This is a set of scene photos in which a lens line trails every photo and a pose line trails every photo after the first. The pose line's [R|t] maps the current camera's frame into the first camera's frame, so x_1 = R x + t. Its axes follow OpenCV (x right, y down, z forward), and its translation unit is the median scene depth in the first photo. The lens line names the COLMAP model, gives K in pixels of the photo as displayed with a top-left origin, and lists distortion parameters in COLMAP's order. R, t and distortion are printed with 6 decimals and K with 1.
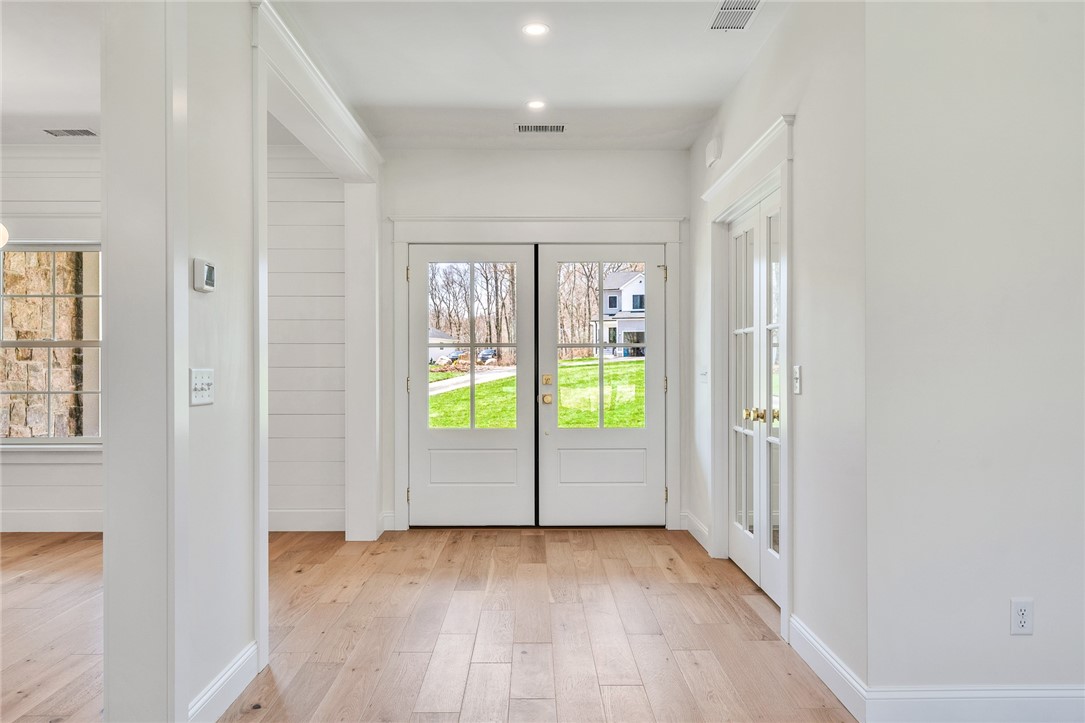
lens RADIAL K [[713.4, 0, 539.8], [0, 713.4, 365.7], [0, 0, 1]] dist [0.000429, 0.000965]
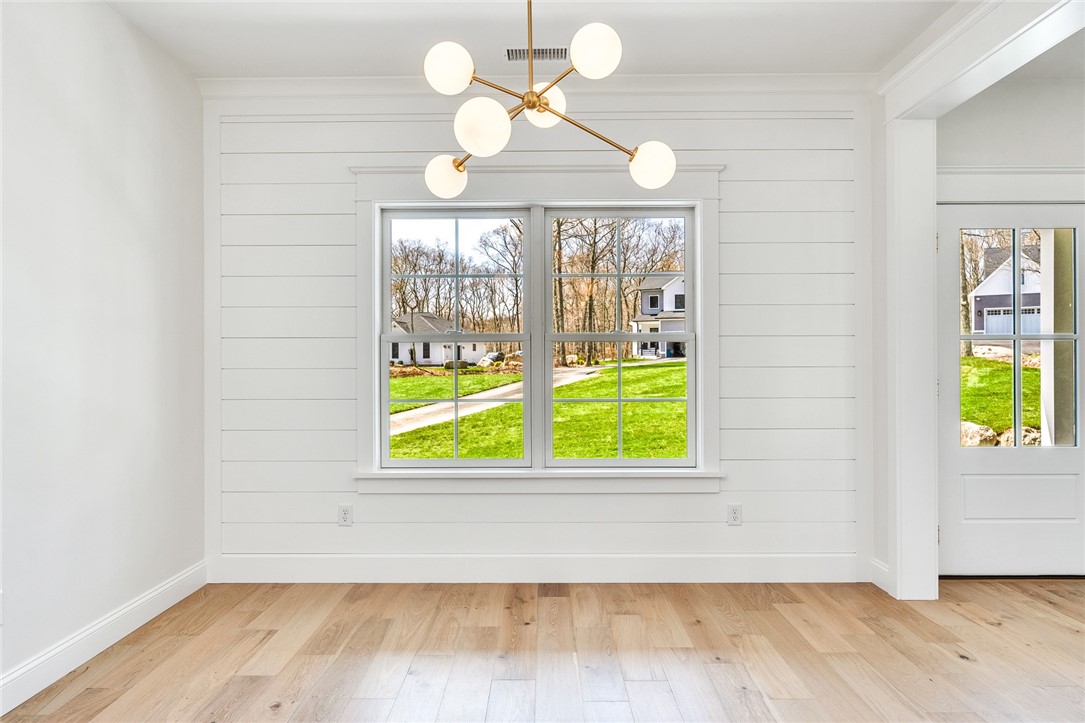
lens RADIAL K [[713.4, 0, 539.8], [0, 713.4, 365.7], [0, 0, 1]] dist [0.000429, 0.000965]
pose [[0.999856, -0.003856, -0.016545, -0.598080], [0.003822, 0.999991, -0.002040, 0.000977], [0.016552, 0.001977, 0.999861, 0.234133]]
